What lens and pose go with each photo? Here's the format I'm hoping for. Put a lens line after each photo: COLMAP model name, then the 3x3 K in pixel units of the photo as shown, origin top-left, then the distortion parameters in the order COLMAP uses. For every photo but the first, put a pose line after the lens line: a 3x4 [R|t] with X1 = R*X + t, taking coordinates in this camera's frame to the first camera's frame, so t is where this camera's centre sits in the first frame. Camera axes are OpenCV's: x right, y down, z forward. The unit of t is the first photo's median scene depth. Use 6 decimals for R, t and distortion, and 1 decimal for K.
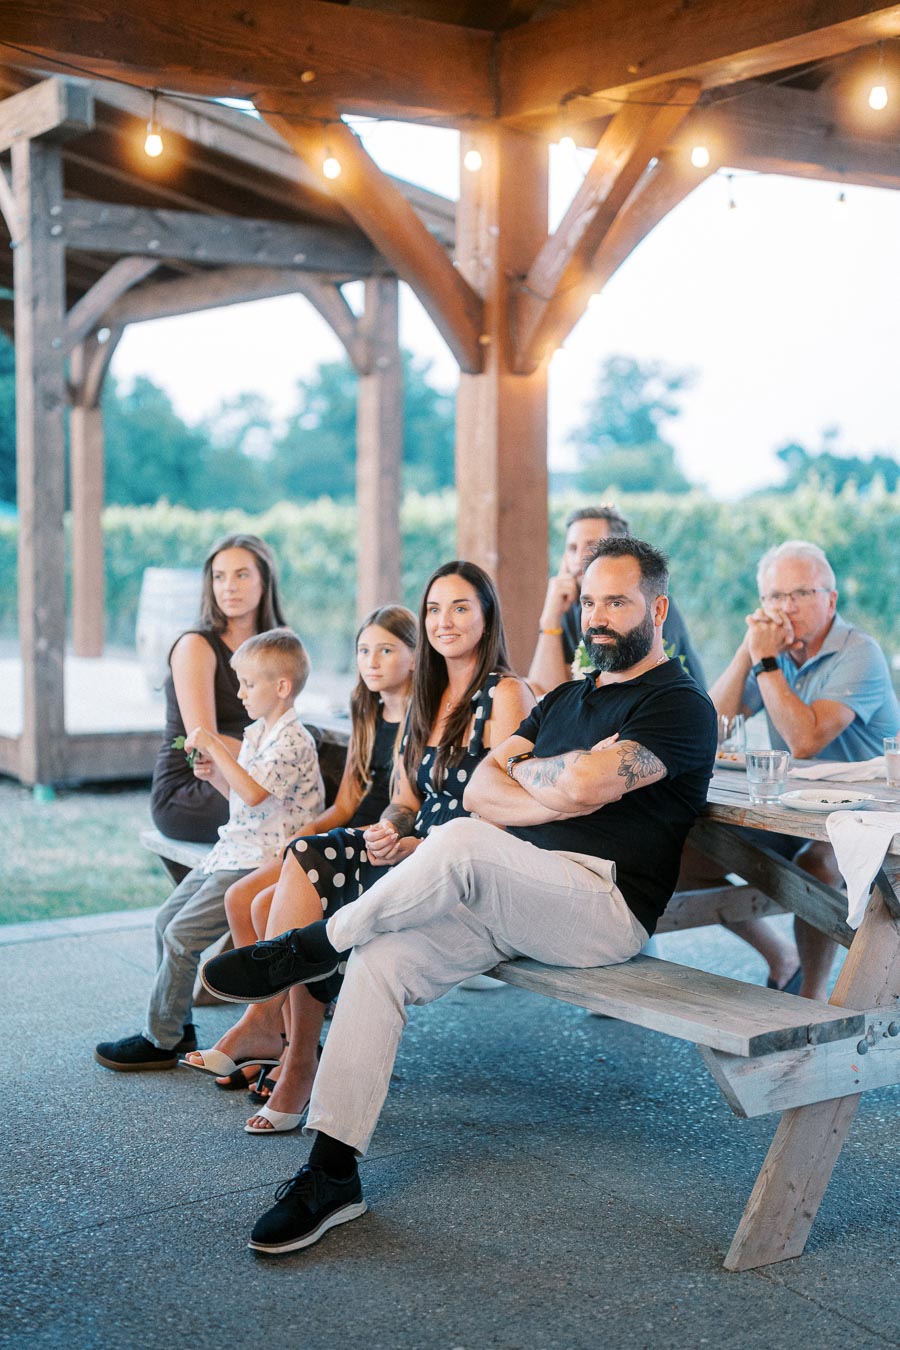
lens RADIAL K [[1848.8, 0, 449.9], [0, 1848.8, 709.3], [0, 0, 1]] dist [-0.022795, -0.074757]
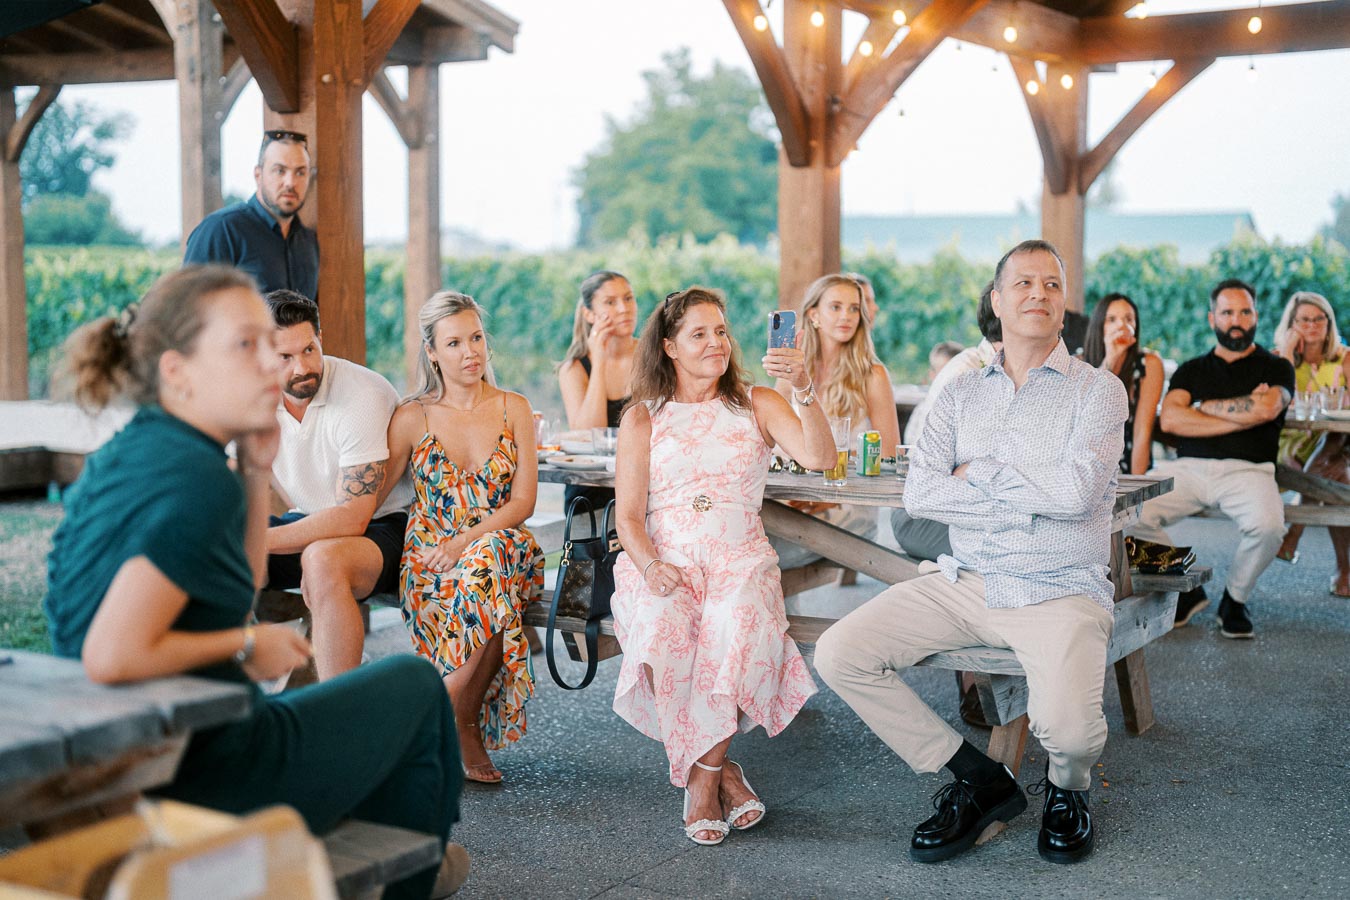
lens RADIAL K [[1848.8, 0, 675.0], [0, 1848.8, 450.0], [0, 0, 1]] dist [-0.022795, -0.074757]
pose [[0.906843, -0.038550, 0.419701, -0.448544], [0.041069, 0.999152, 0.003035, 0.018440], [-0.419462, 0.014484, 0.907657, -0.161881]]
